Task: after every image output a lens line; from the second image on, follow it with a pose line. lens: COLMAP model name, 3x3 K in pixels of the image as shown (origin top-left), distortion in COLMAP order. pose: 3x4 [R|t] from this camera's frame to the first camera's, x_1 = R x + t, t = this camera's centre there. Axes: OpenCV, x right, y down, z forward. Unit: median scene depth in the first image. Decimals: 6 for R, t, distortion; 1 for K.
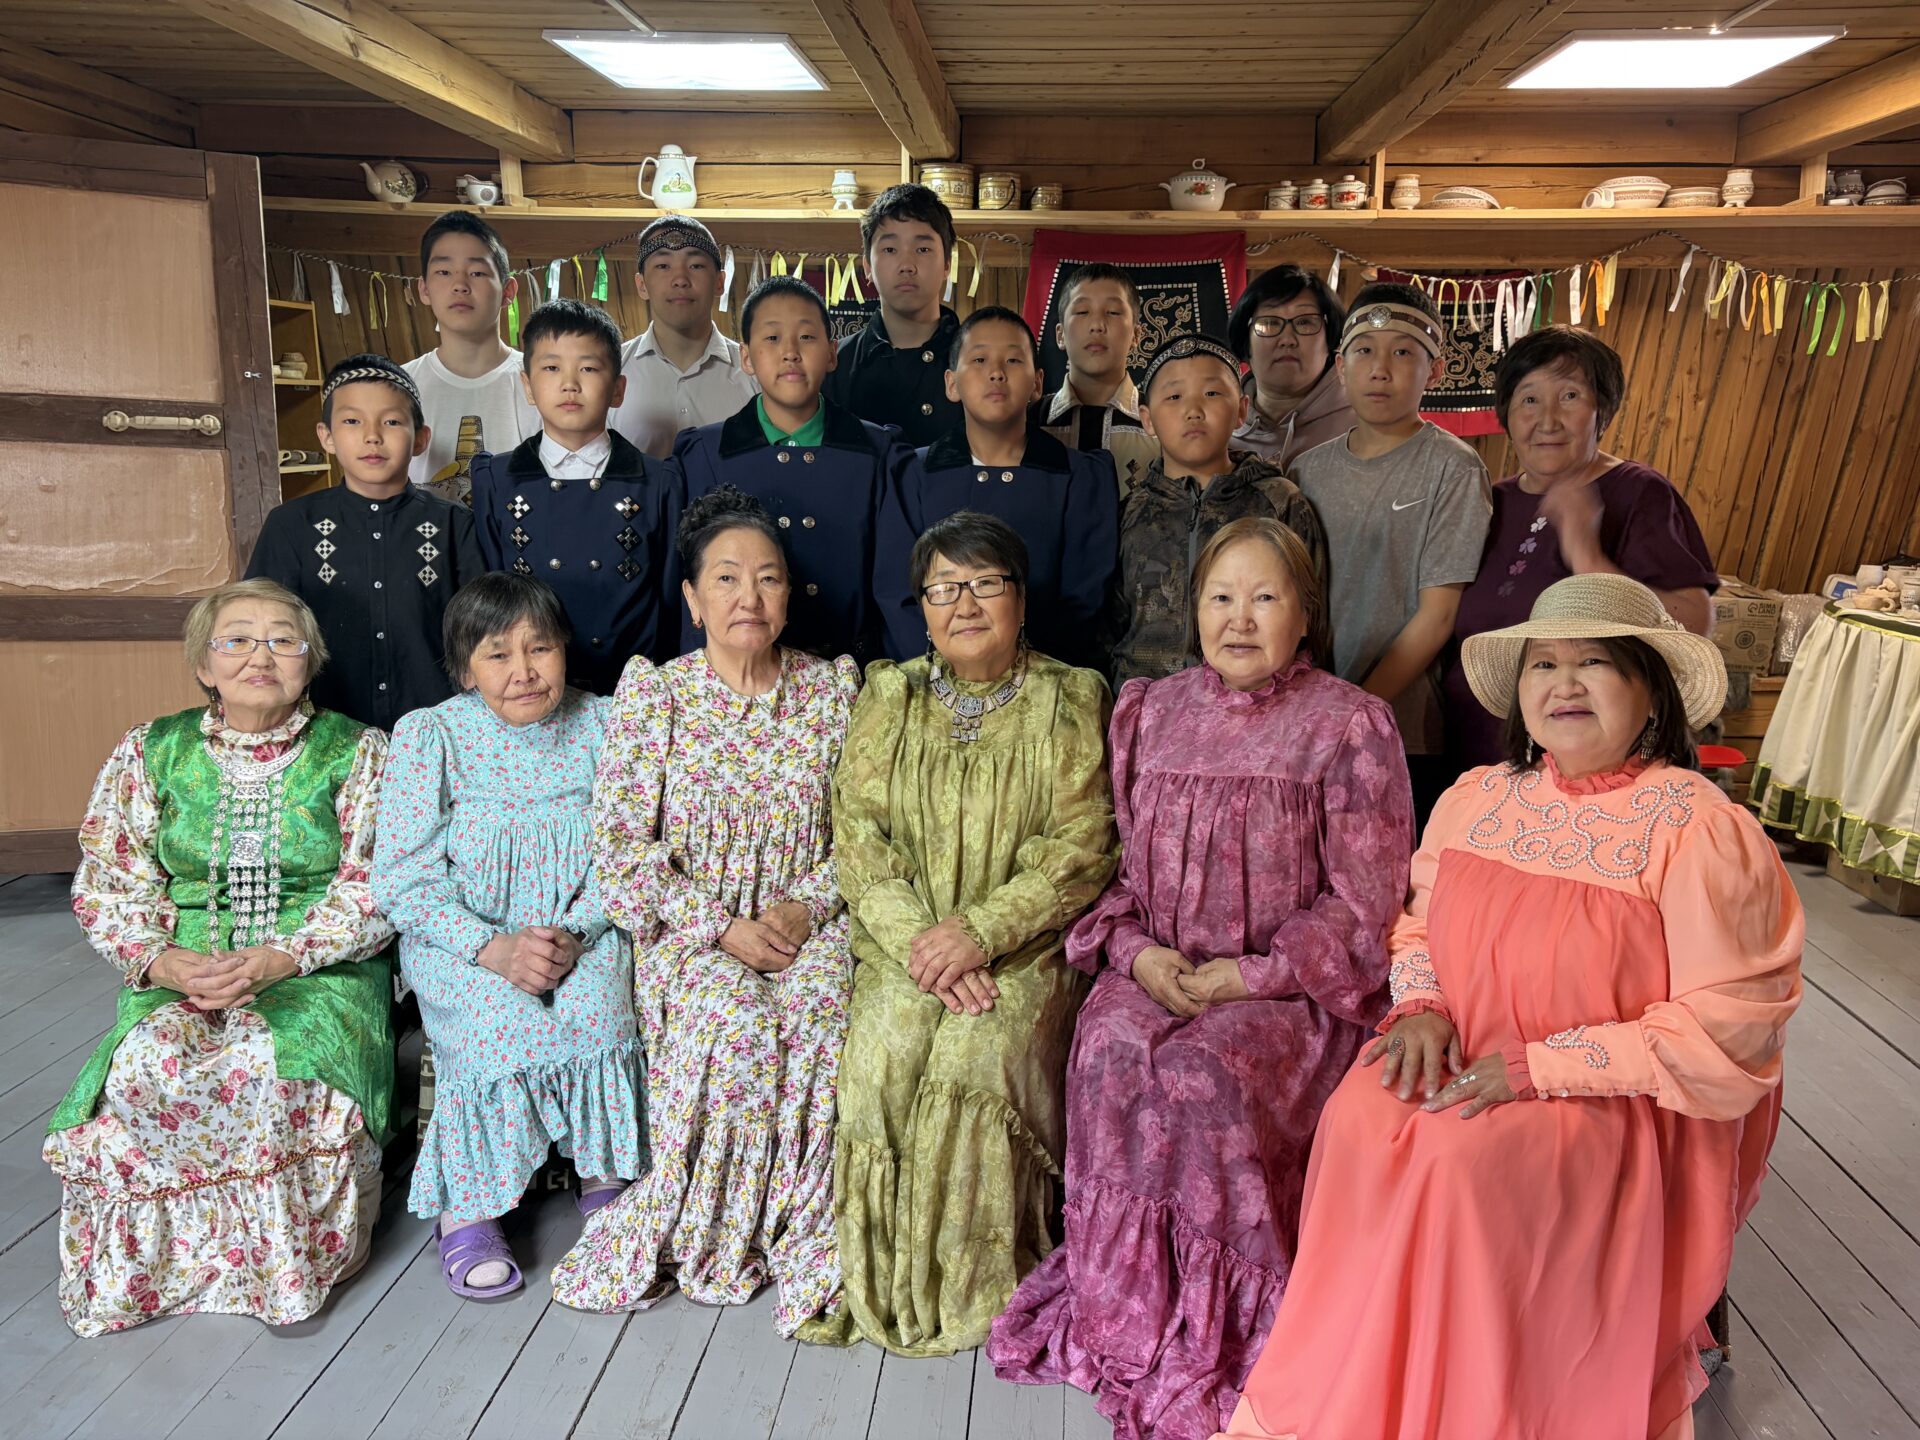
lens RADIAL K [[1473.4, 0, 960.0], [0, 1473.4, 720.0], [0, 0, 1]] dist [0.001471, 0.046033]
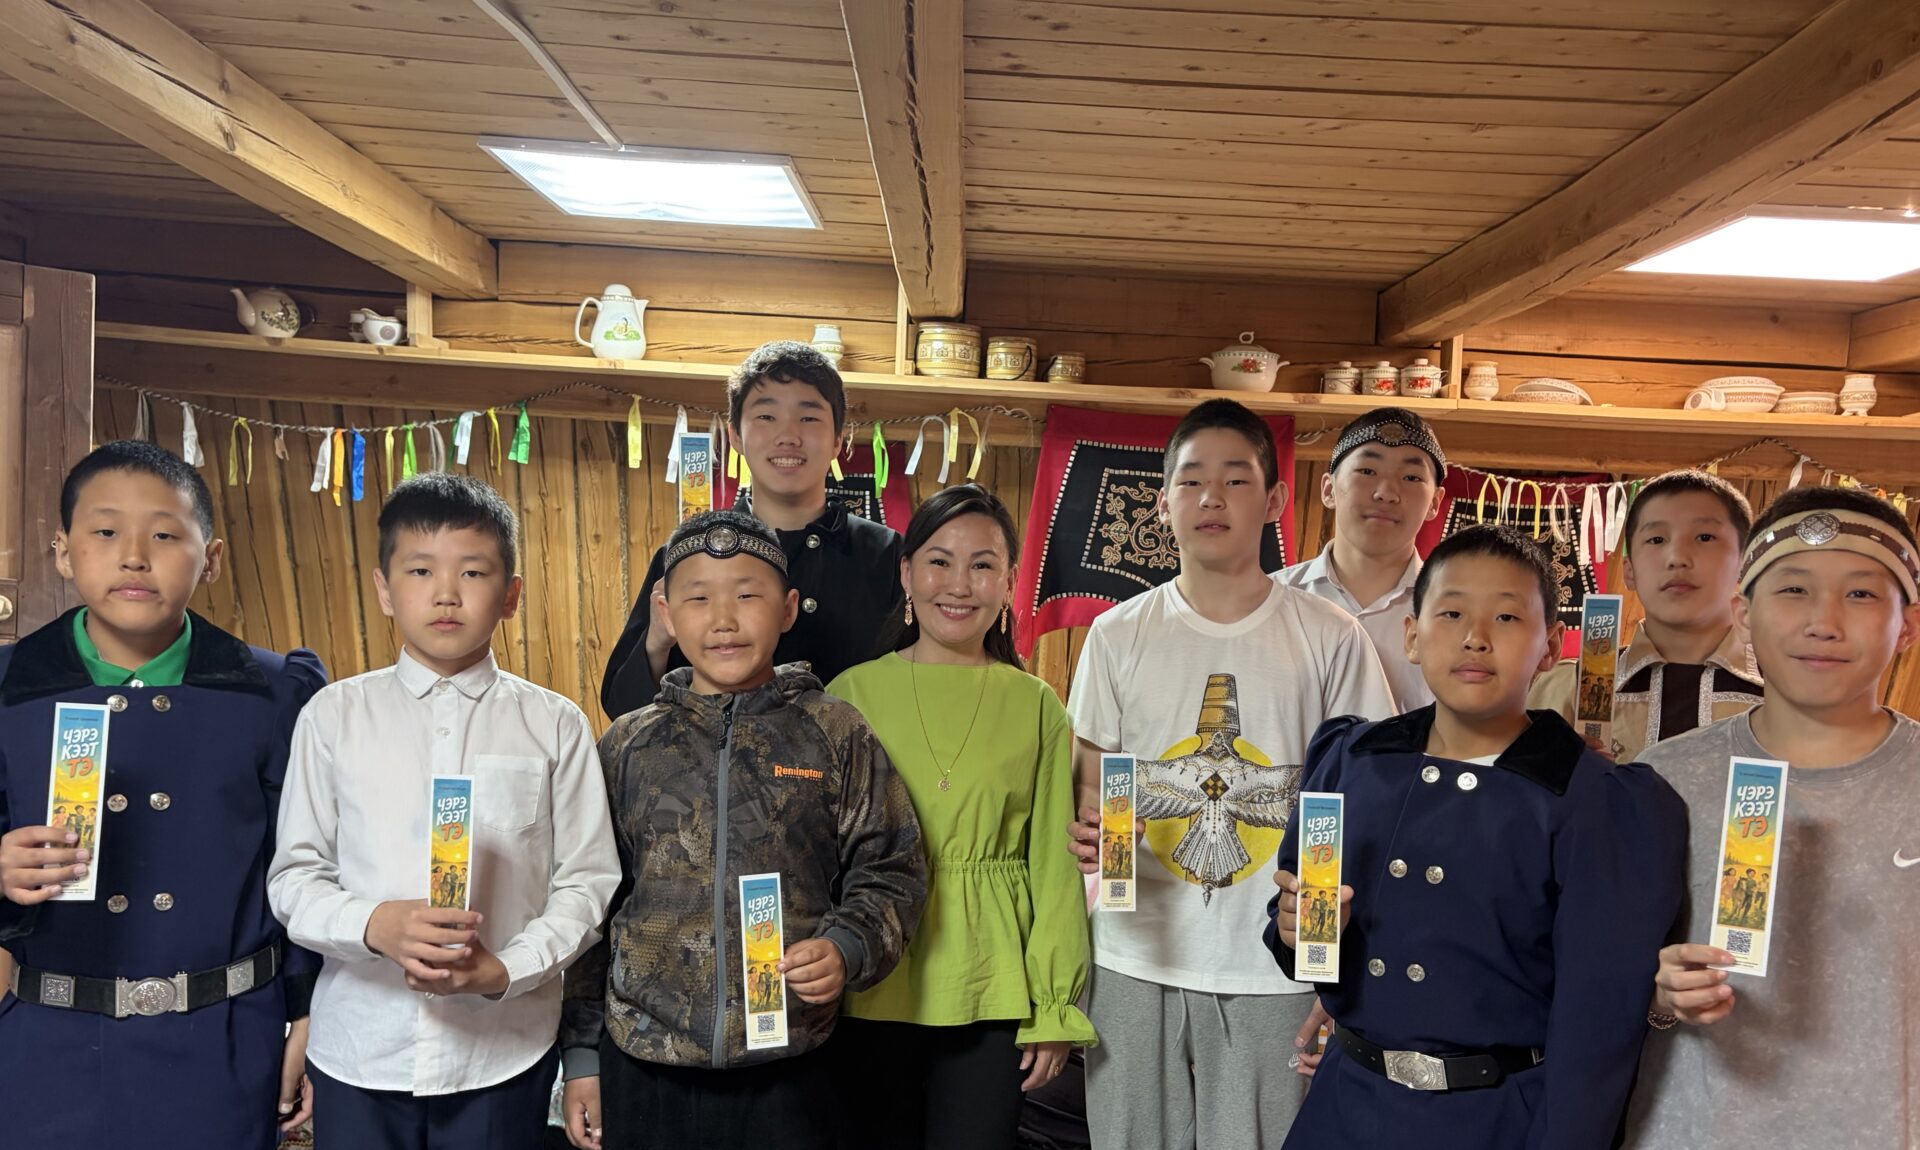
lens RADIAL K [[1539.0, 0, 967.8], [0, 1539.0, 723.6], [0, 0, 1]] dist [0.024124, 0.000568]
pose [[0.996985, 0.029587, 0.071733, -0.056314], [-0.021325, 0.993330, -0.113317, -0.051502], [-0.074607, 0.111445, 0.990966, 0.154836]]
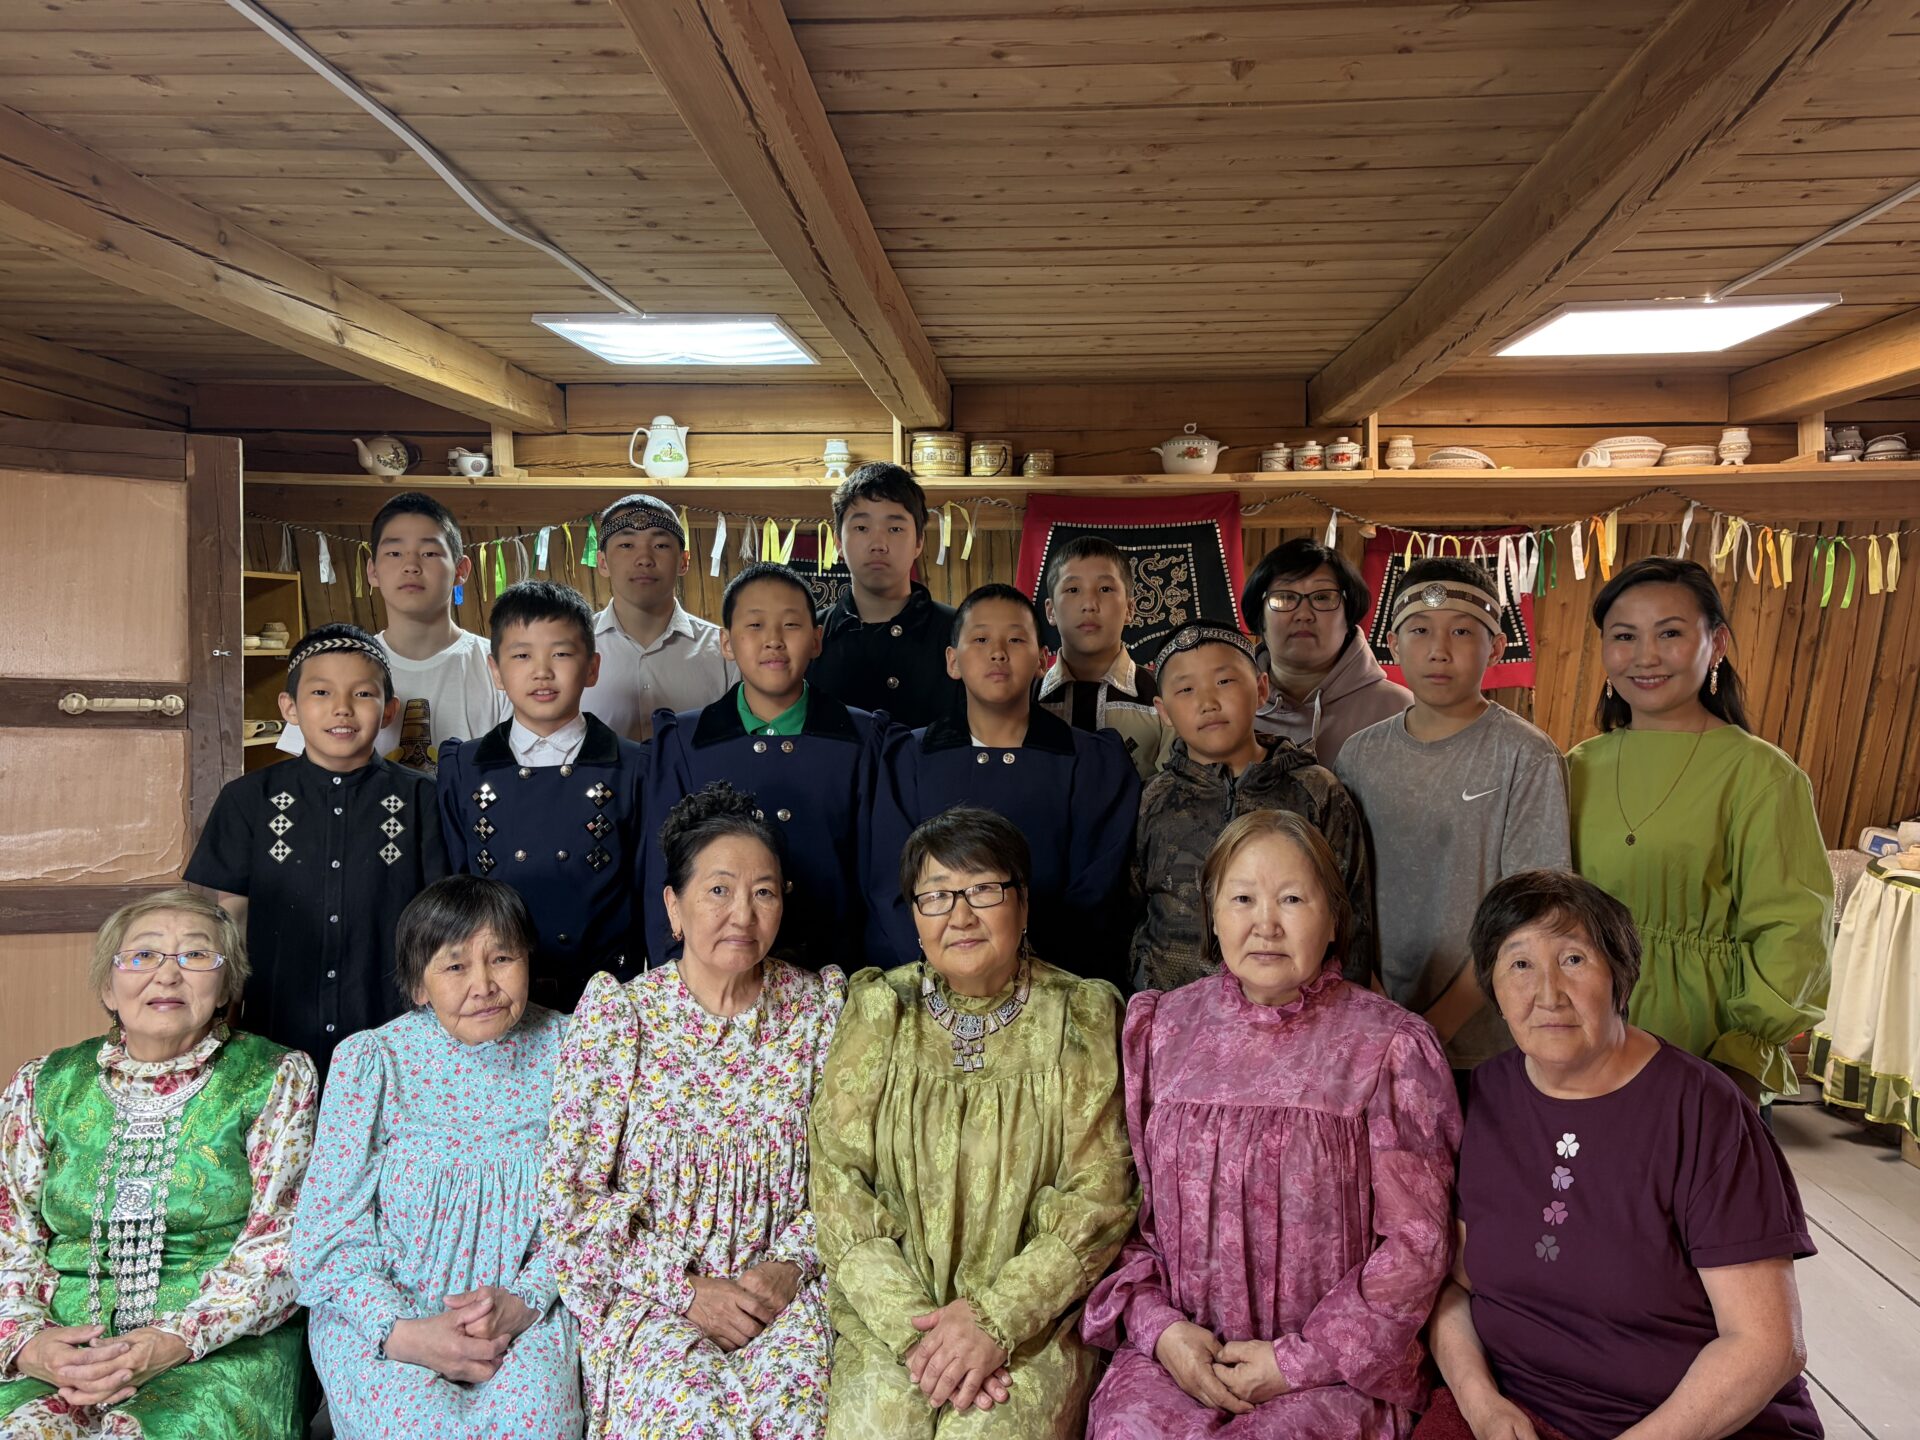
lens RADIAL K [[1446.9, 0, 951.7], [0, 1446.9, 733.9], [0, 0, 1]] dist [0.039452, -0.005094]
pose [[0.999925, -0.012176, -0.000885, -0.001469], [0.011919, 0.989324, -0.145248, -0.031287], [0.002644, 0.145226, 0.989395, 0.056457]]
